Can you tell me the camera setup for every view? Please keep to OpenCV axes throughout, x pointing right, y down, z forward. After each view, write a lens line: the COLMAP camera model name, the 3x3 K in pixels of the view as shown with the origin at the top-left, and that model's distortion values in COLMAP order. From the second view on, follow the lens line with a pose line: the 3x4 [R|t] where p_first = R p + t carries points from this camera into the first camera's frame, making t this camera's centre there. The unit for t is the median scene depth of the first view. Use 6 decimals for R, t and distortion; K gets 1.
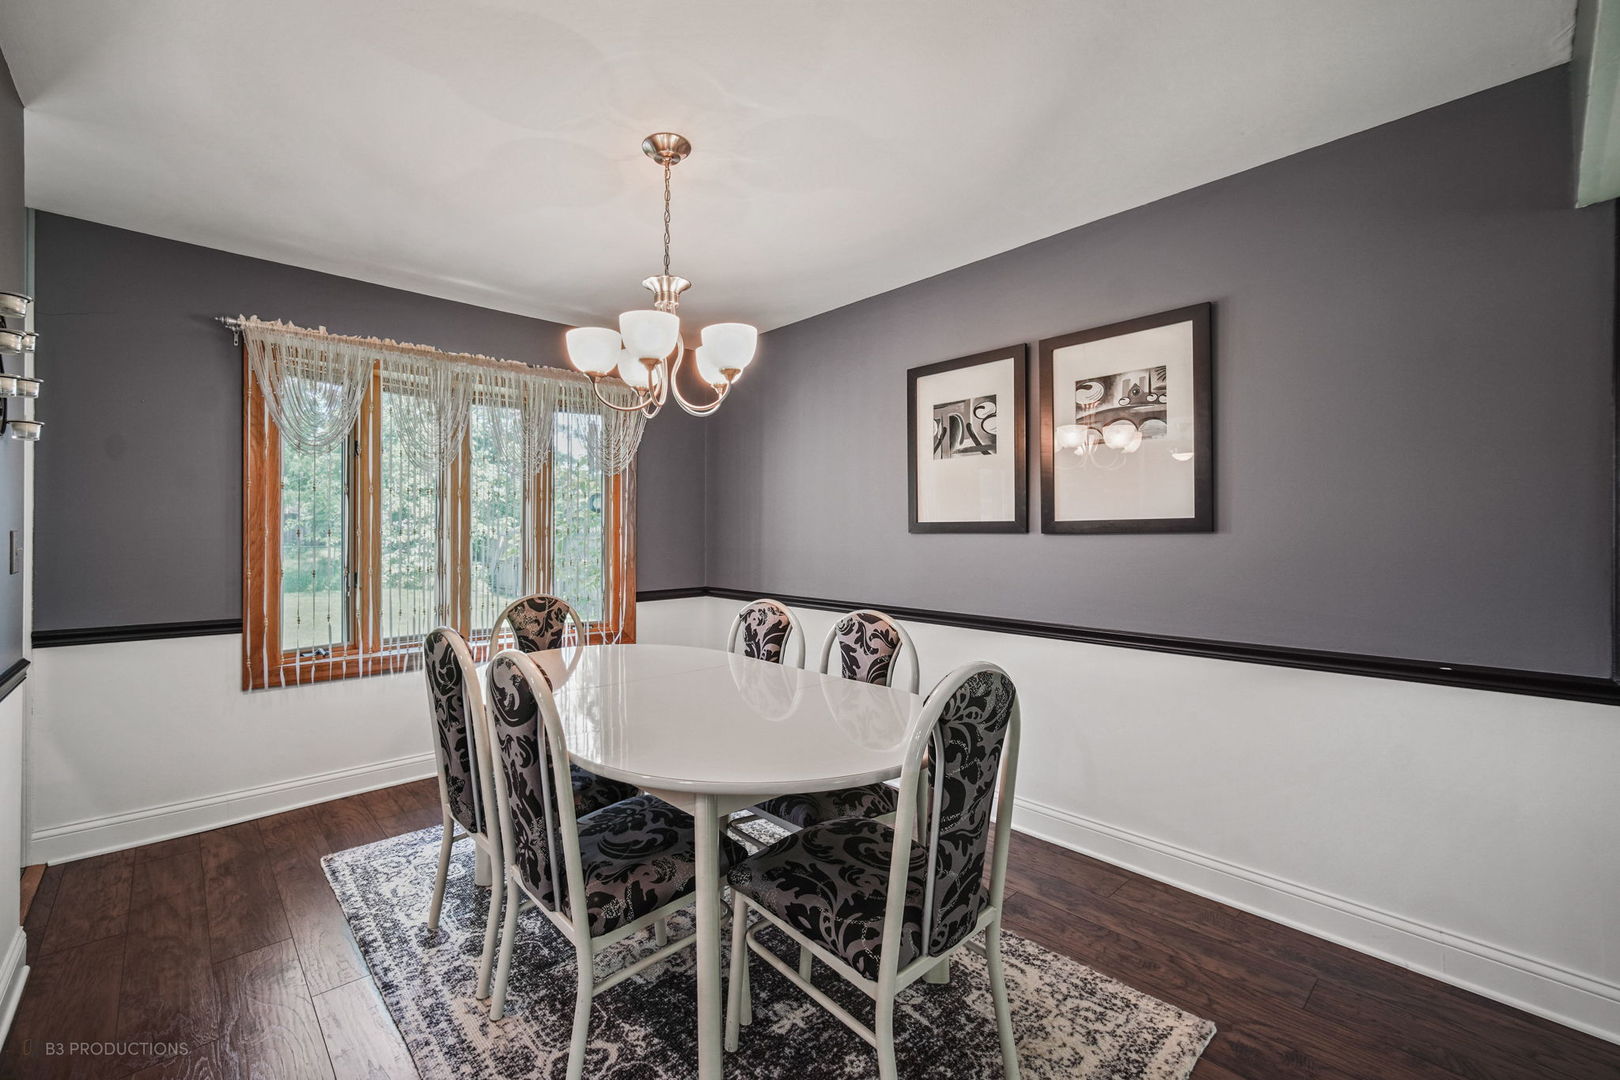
lens RADIAL K [[639.1, 0, 802.8], [0, 639.1, 534.8], [0, 0, 1]] dist [-0.002450, 0.000142]
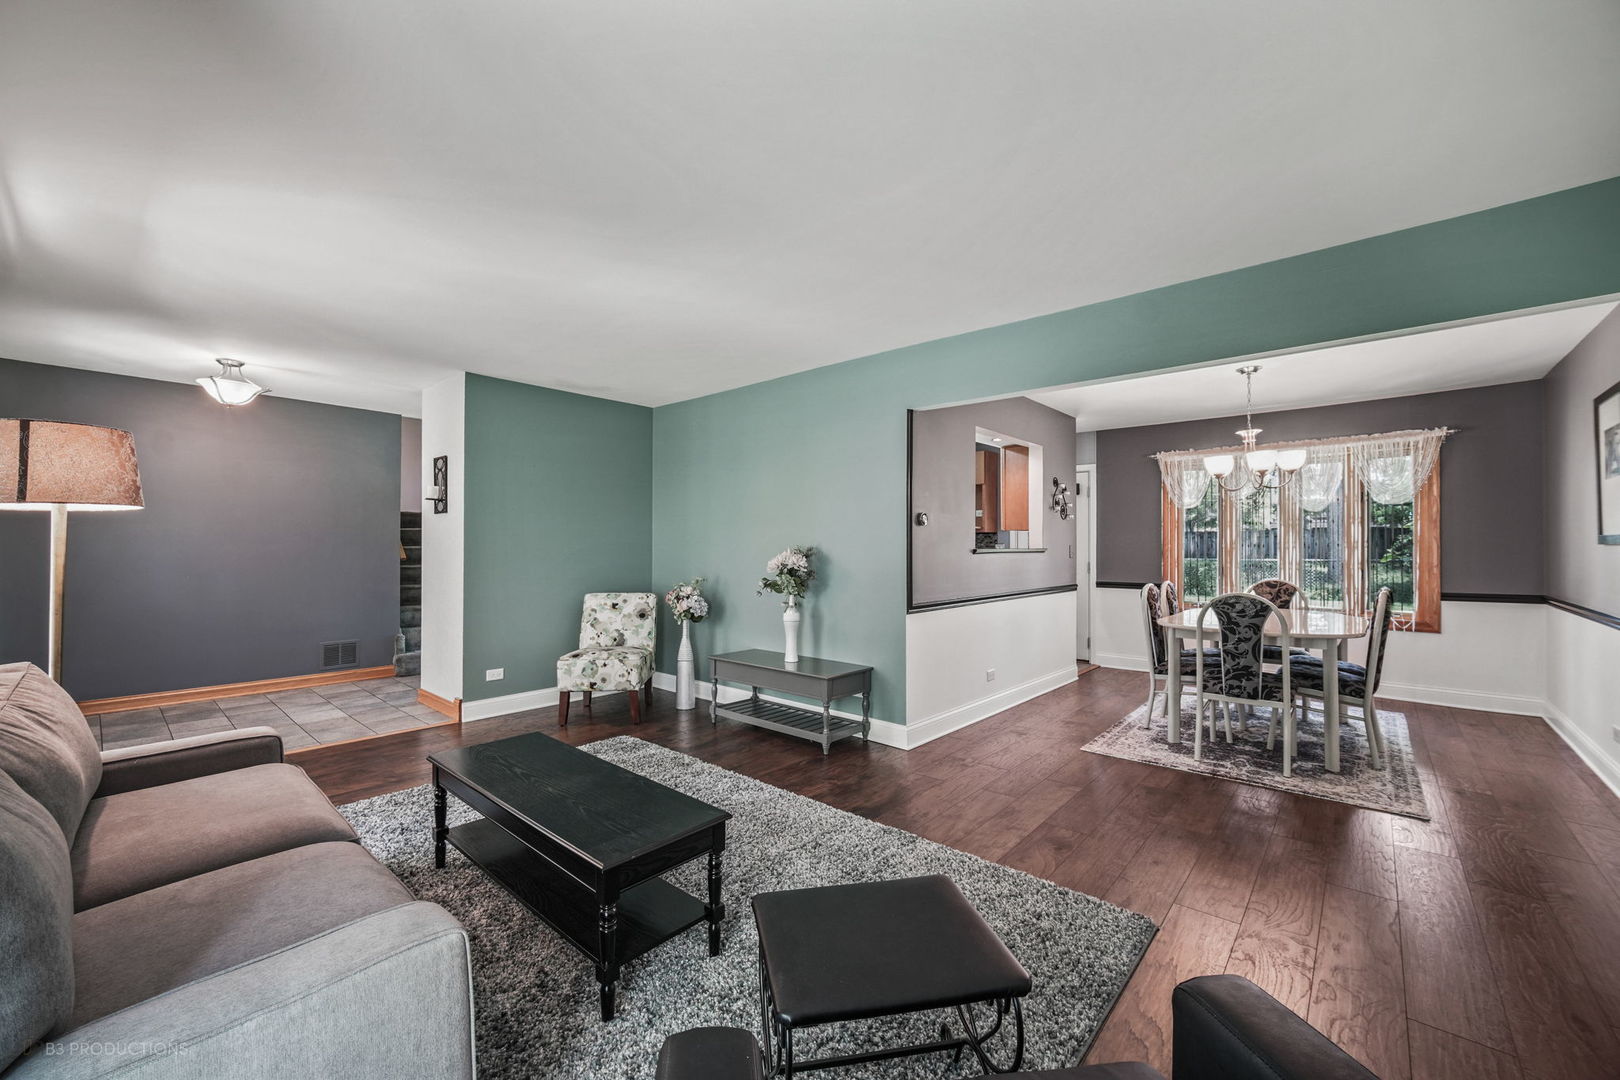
lens RADIAL K [[639.1, 0, 802.8], [0, 639.1, 534.8], [0, 0, 1]] dist [-0.002450, 0.000142]
pose [[0.130272, -0.018293, -0.991309, 1.180735], [0.008233, 0.999815, -0.017368, -0.014927], [0.991444, -0.005899, 0.130399, -0.555433]]
